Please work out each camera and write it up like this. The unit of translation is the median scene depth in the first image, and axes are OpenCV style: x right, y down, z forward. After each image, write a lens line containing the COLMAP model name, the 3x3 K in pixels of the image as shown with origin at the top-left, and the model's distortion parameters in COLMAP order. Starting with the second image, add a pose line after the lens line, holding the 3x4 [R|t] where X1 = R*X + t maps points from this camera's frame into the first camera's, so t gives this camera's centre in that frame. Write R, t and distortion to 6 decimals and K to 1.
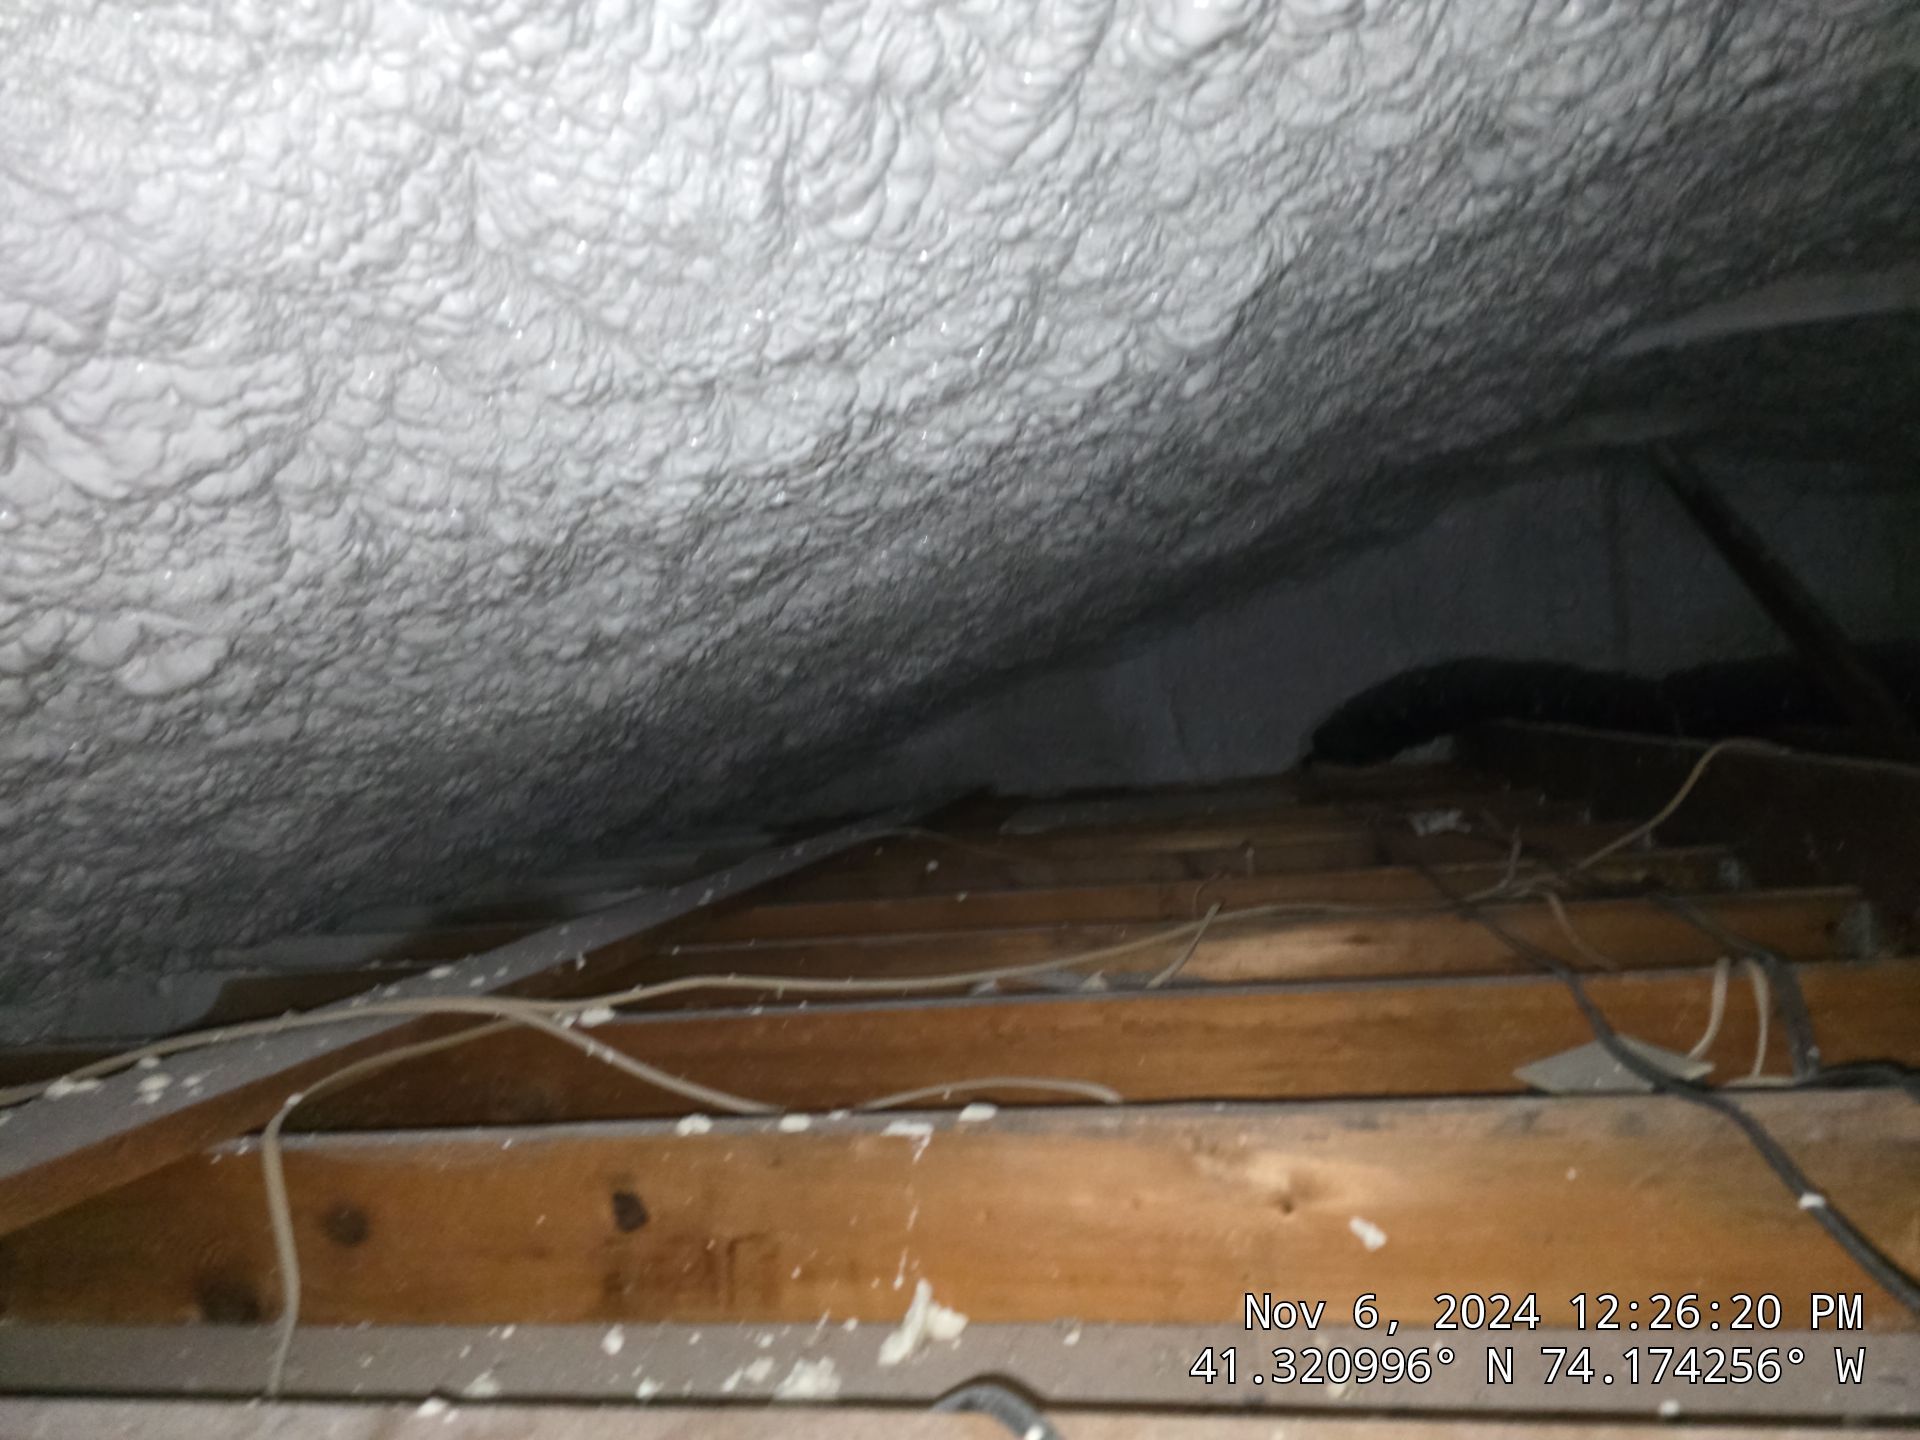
lens RADIAL K [[1214.6, 0, 987.5], [0, 1214.6, 728.4], [0, 0, 1]] dist [-0.000135, -0.027290]
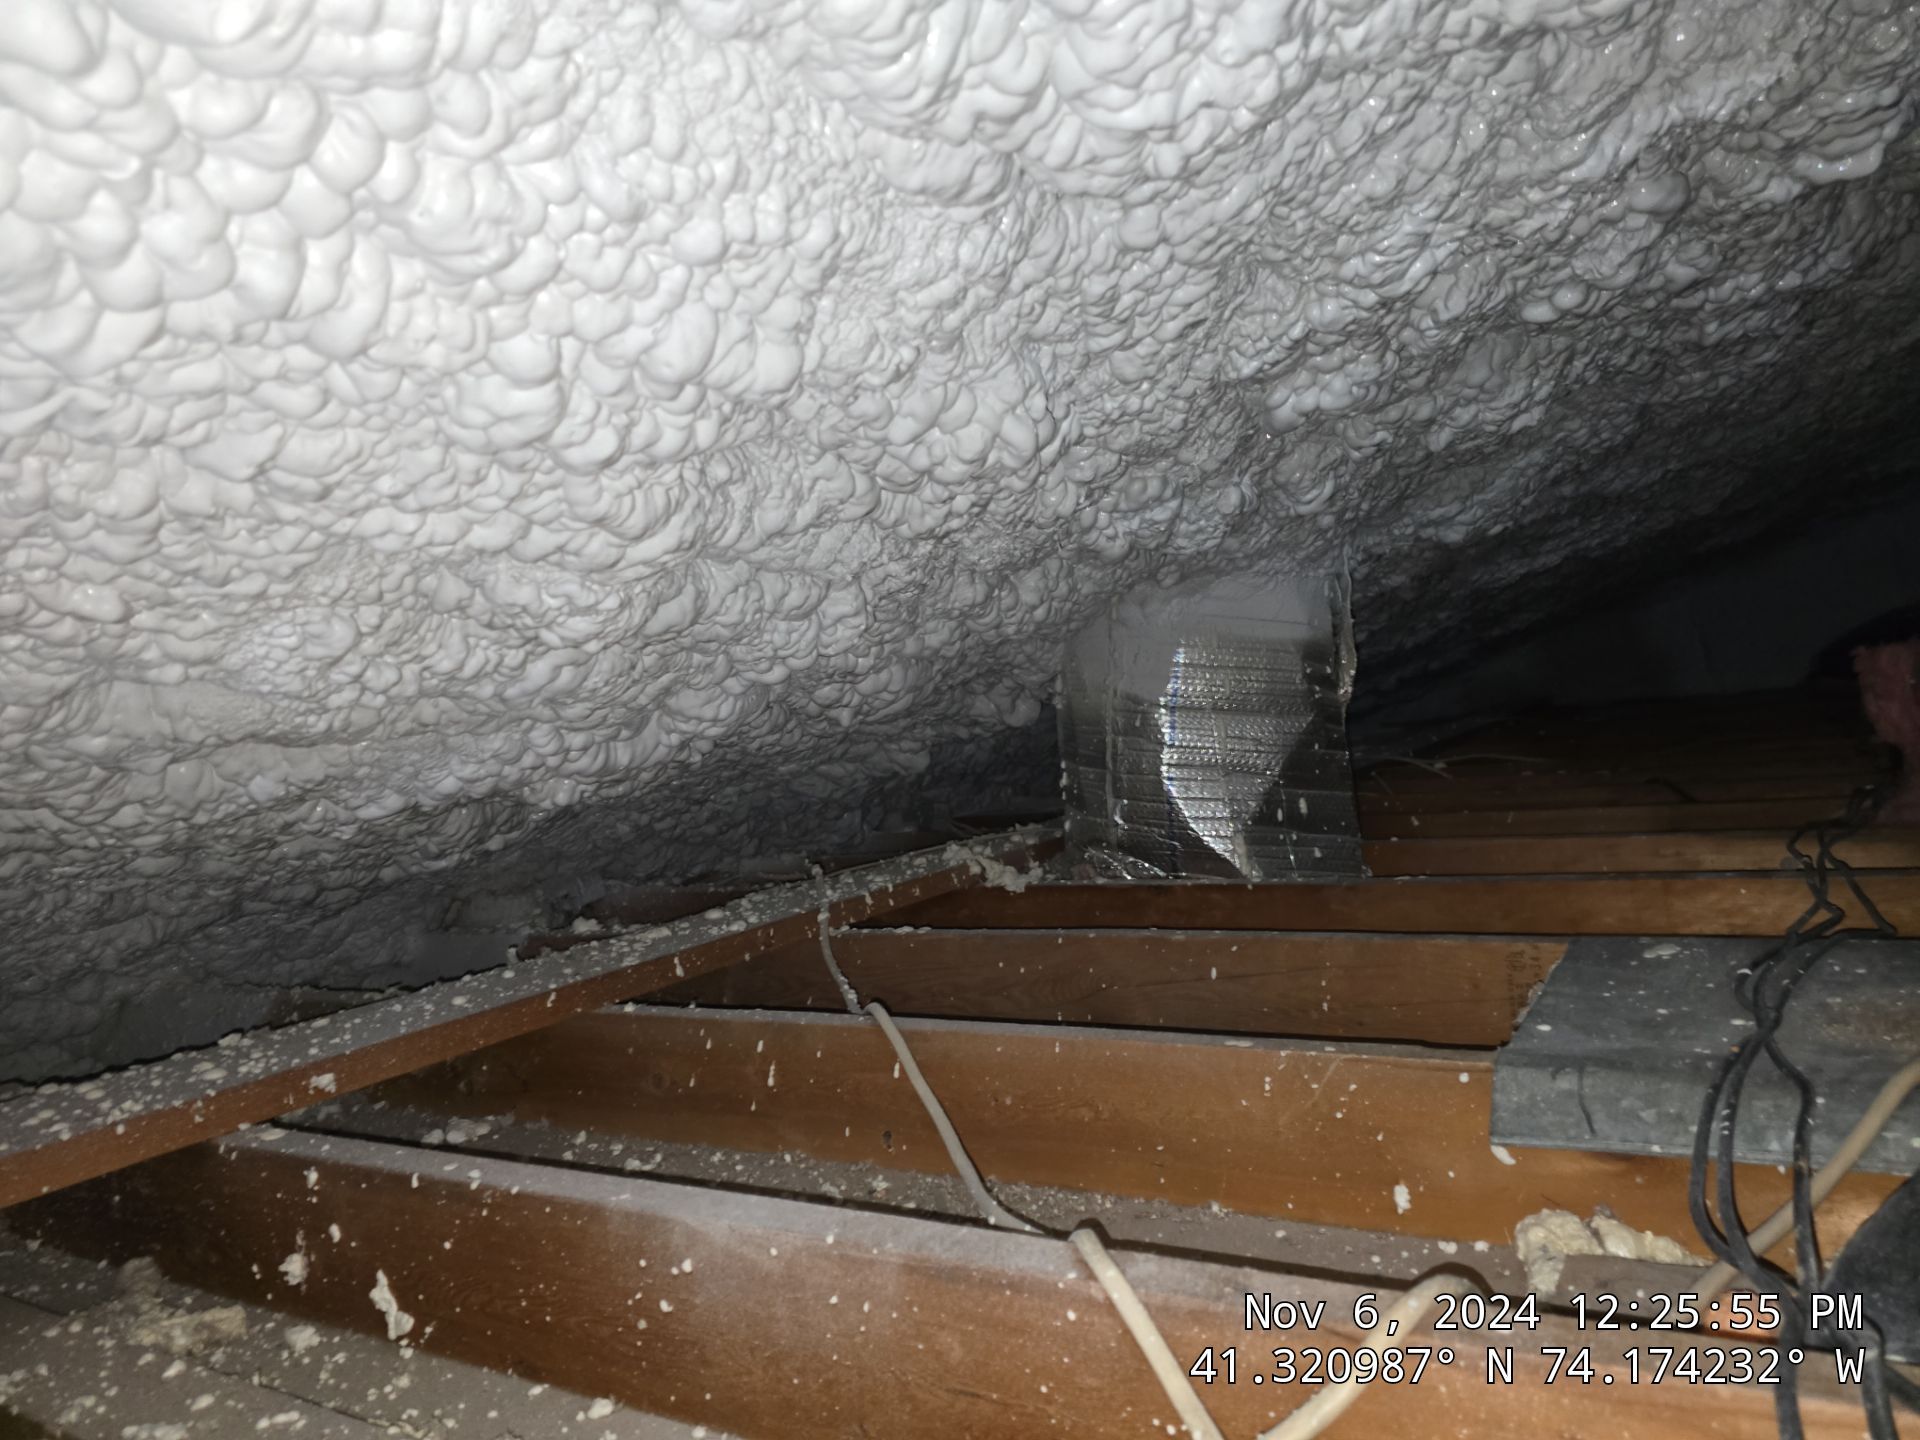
lens RADIAL K [[1300.2, 0, 958.7], [0, 1300.2, 724.8], [0, 0, 1]] dist [0.068118, -0.064105]
pose [[0.929996, 0.001539, -0.367565, -0.218861], [0.015198, 0.998975, 0.042636, 0.009778], [0.367254, -0.045238, 0.929020, -1.776280]]
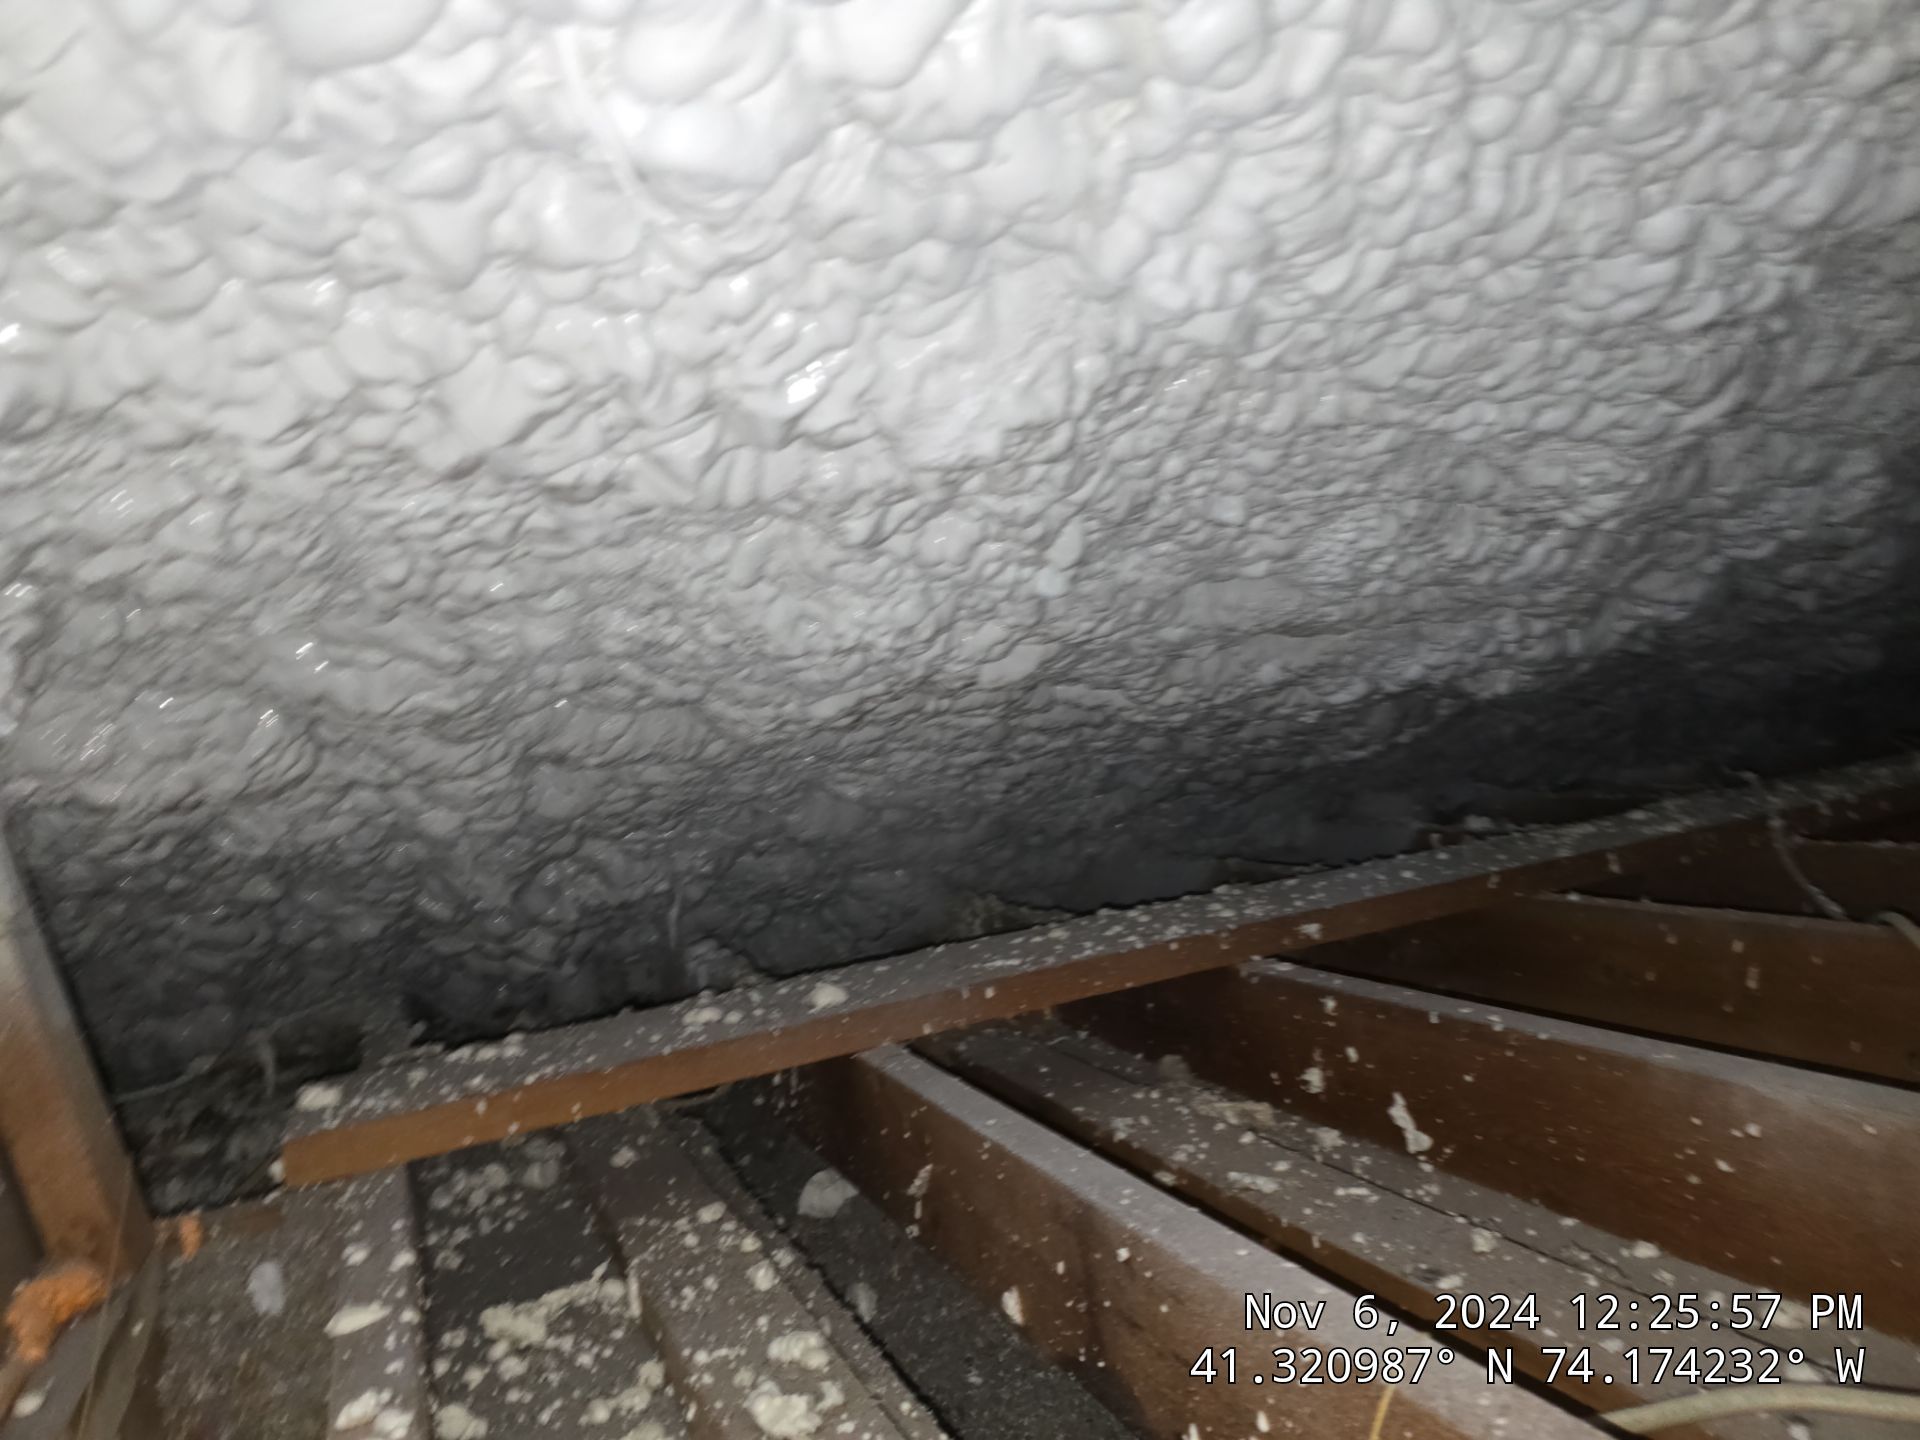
lens RADIAL K [[1300.2, 0, 958.7], [0, 1300.2, 724.8], [0, 0, 1]] dist [0.068118, -0.064105]
pose [[0.576752, 0.031326, -0.816319, -0.271469], [0.061295, 0.994788, 0.081482, 0.022169], [0.814617, -0.097031, 0.571826, -1.894705]]
